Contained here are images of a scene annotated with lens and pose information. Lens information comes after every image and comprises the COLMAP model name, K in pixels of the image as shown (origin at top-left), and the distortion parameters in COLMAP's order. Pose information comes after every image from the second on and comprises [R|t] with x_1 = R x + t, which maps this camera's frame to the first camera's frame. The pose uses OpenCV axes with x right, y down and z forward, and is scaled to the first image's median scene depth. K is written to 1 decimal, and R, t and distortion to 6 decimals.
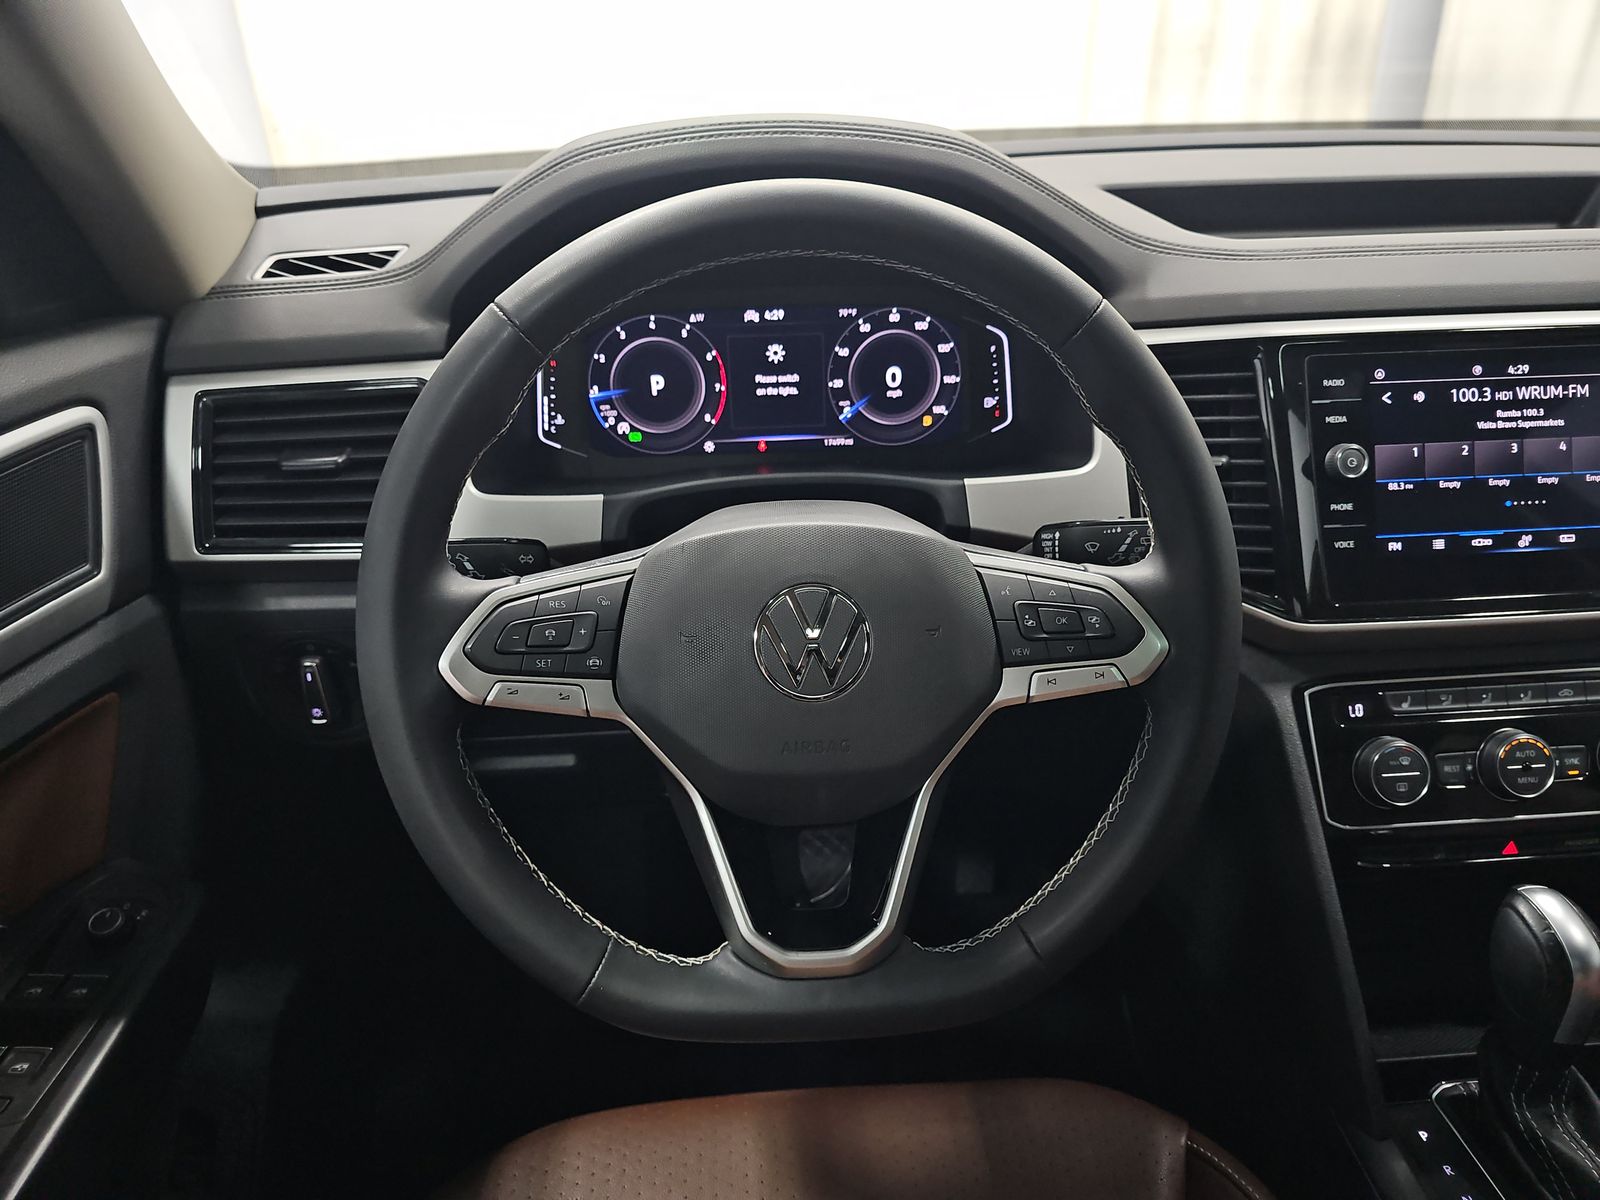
lens RADIAL K [[1072.6, 0, 794.4], [0, 1072.6, 609.4], [0, 0, 1]] dist [0.031813, -0.020242]
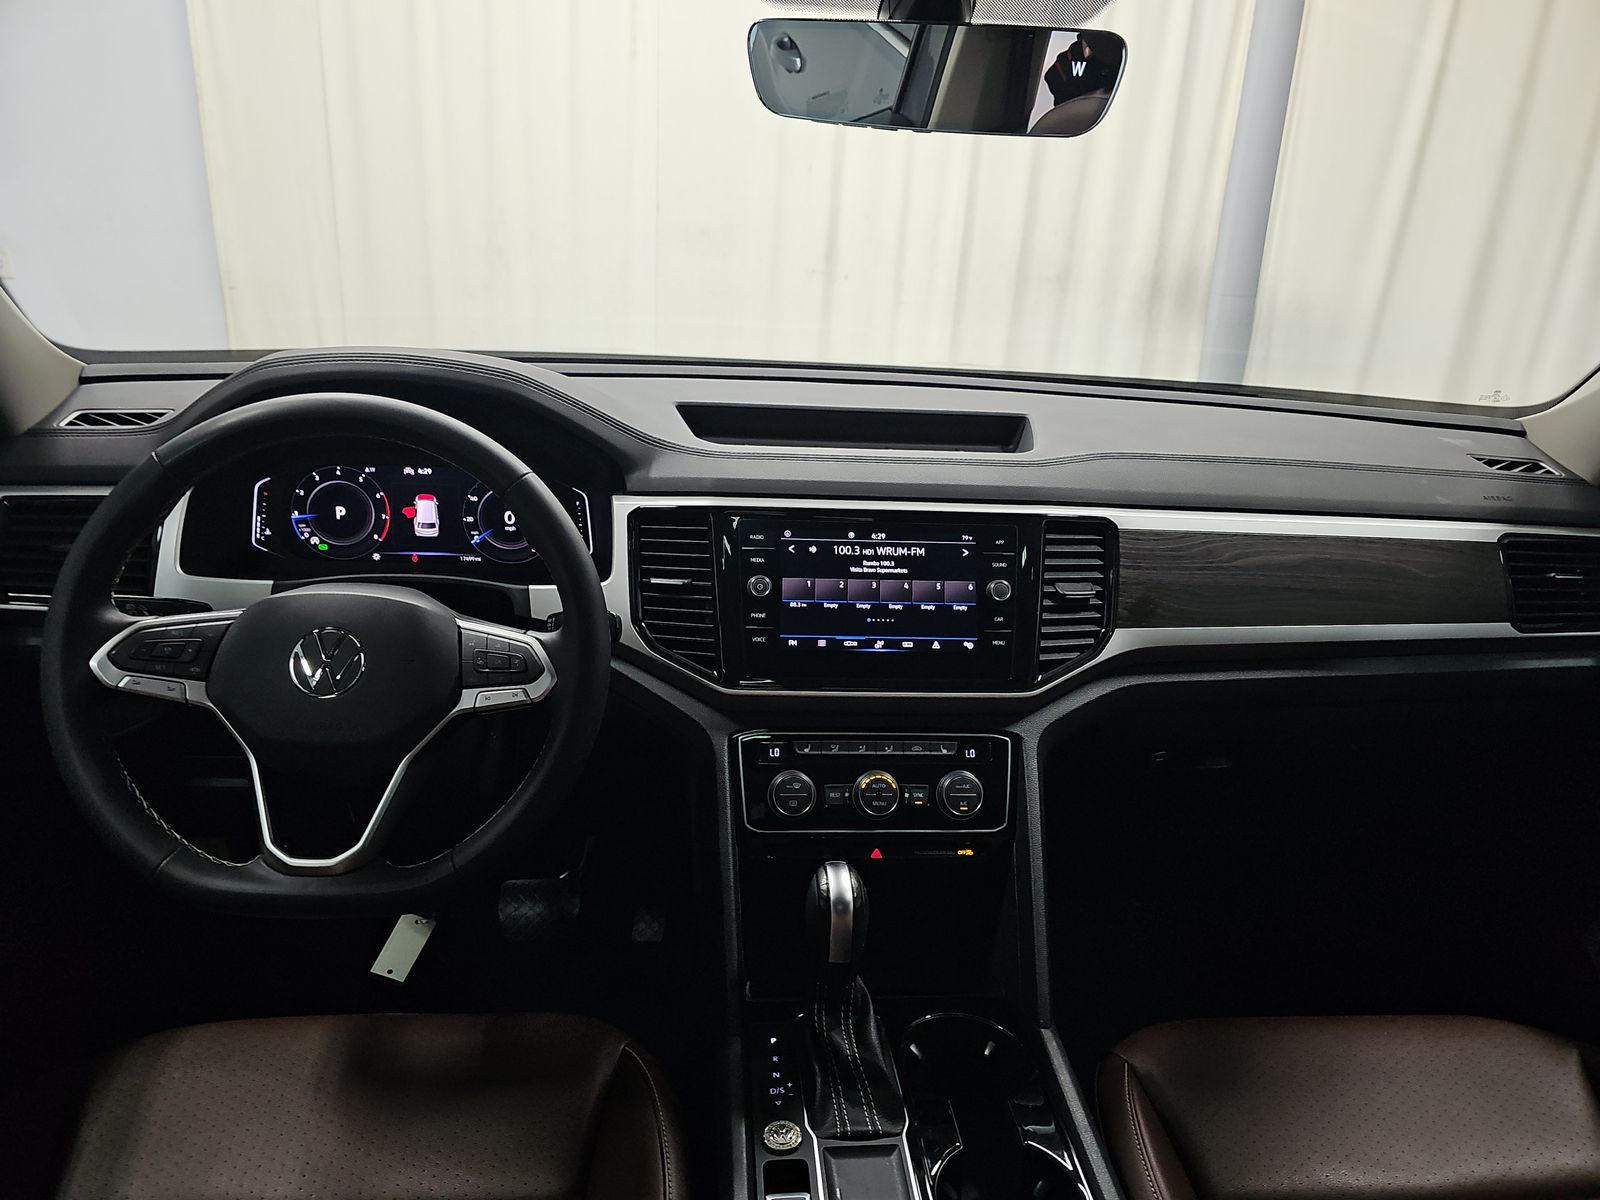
lens RADIAL K [[1072.6, 0, 807.3], [0, 1072.6, 594.9], [0, 0, 1]] dist [0.031813, -0.020242]
pose [[0.997129, 0.057552, 0.049212, 0.490166], [-0.048945, 0.985730, -0.161061, 0.118080], [-0.057779, 0.158190, 0.985717, -0.513935]]
